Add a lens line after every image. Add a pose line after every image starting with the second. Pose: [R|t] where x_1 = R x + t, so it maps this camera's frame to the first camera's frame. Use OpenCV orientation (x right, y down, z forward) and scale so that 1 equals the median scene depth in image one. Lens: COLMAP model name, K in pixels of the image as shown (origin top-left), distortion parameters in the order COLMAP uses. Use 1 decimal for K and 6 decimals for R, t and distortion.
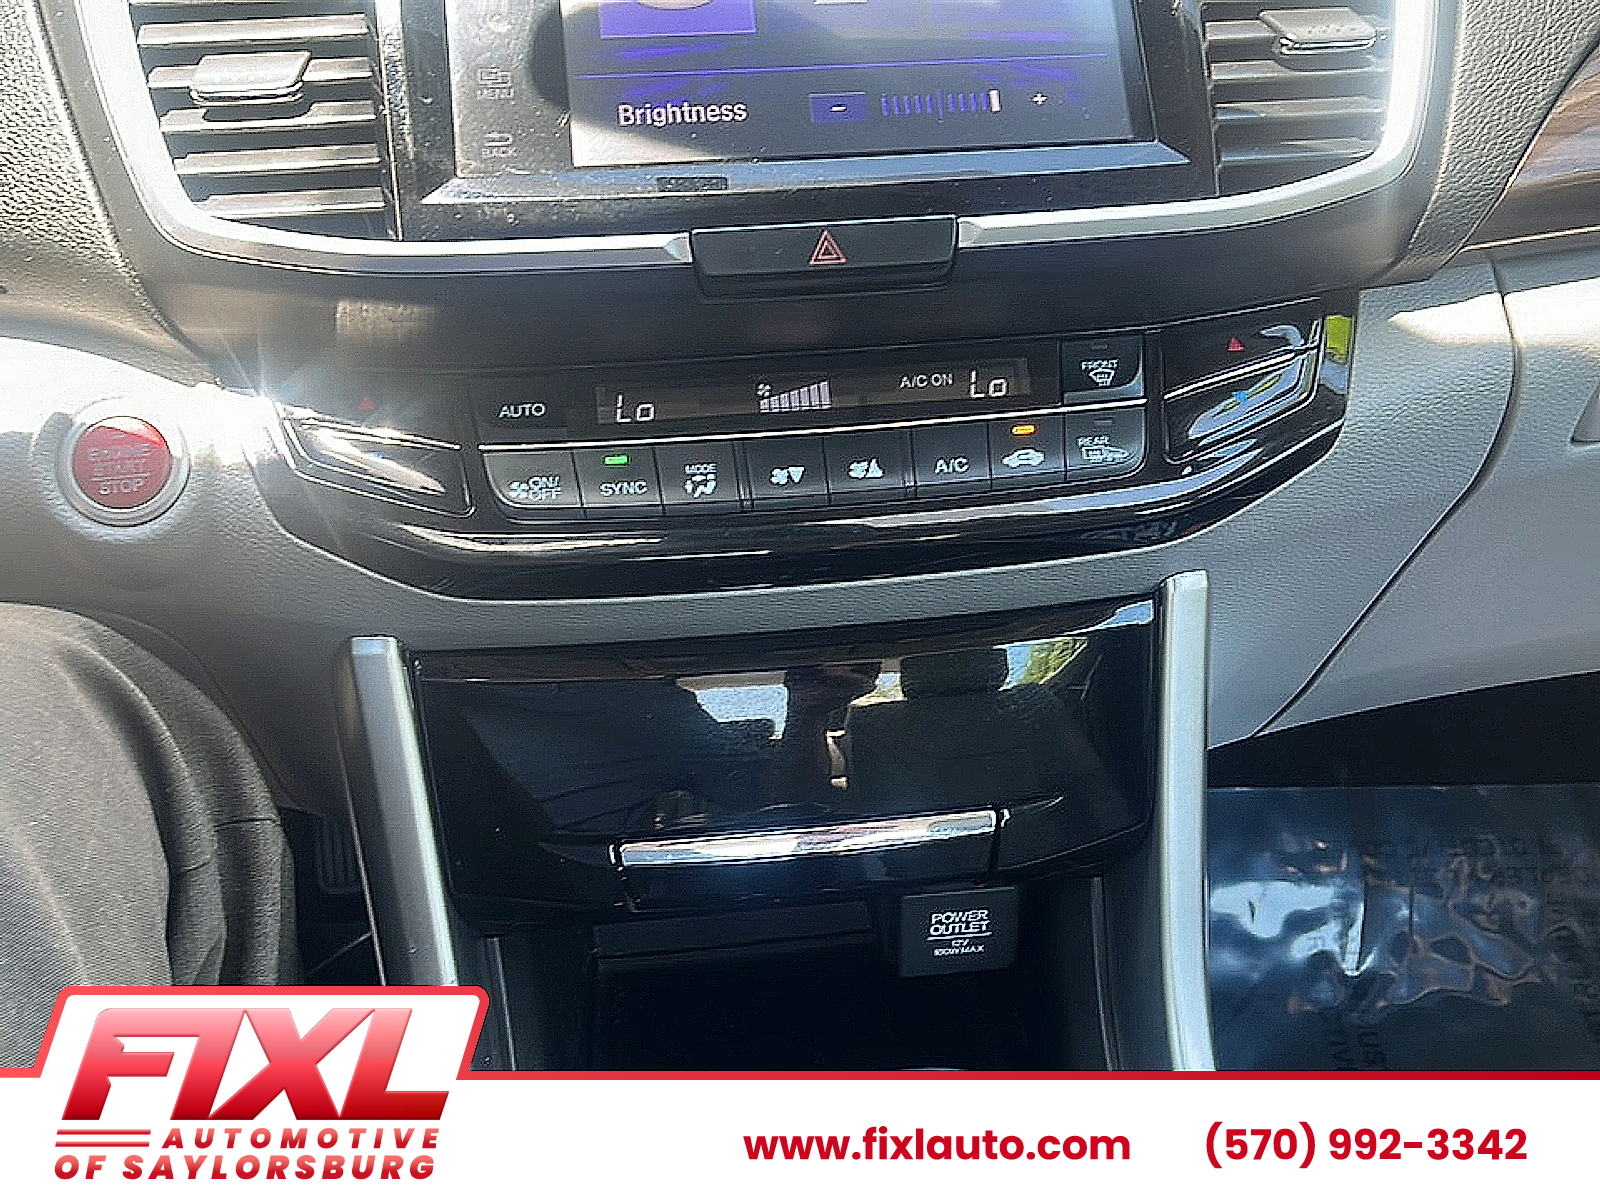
lens RADIAL K [[1551.5, 0, 843.9], [0, 1551.5, 591.3], [0, 0, 1]] dist [0.024643, 0.000000]
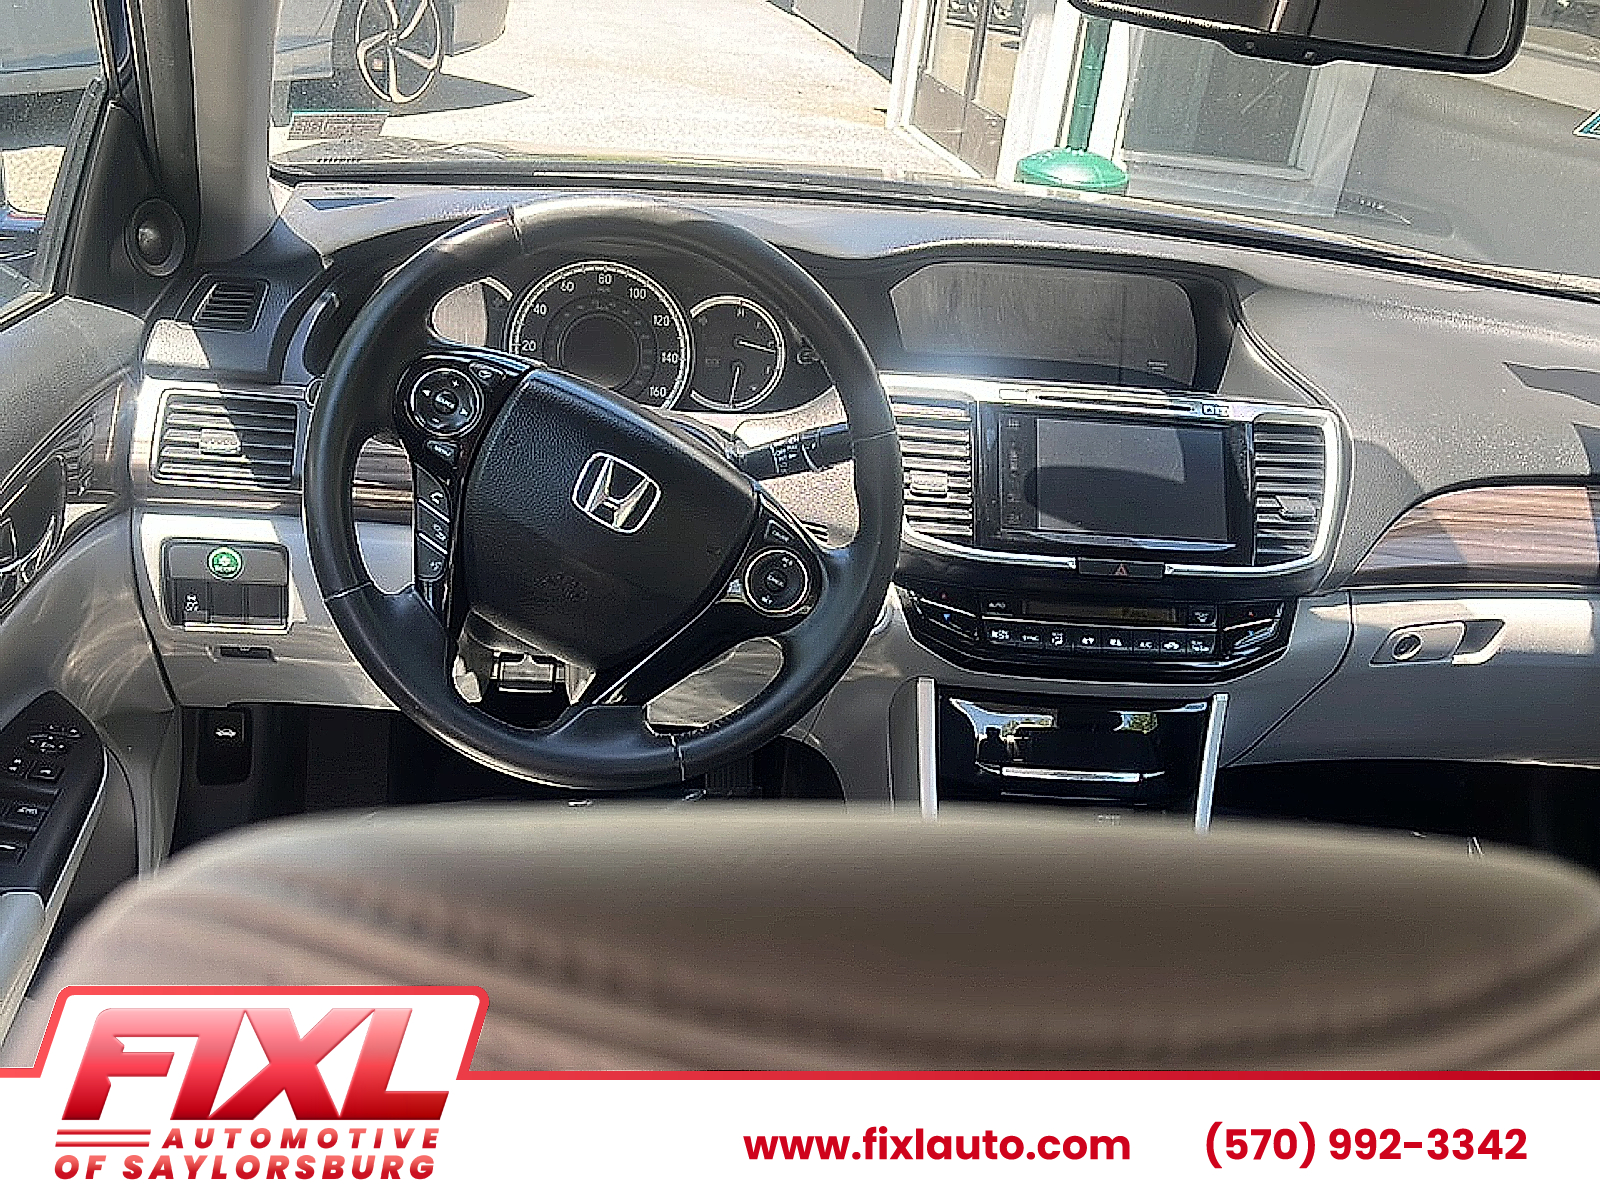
lens RADIAL K [[1551.5, 0, 783.5], [0, 1551.5, 609.5], [0, 0, 1]] dist [0.024643, 0.000000]
pose [[0.990763, 0.131103, 0.034657, -0.678427], [-0.130507, 0.991267, -0.018926, -0.007240], [-0.036836, 0.014228, 0.999220, -1.749344]]
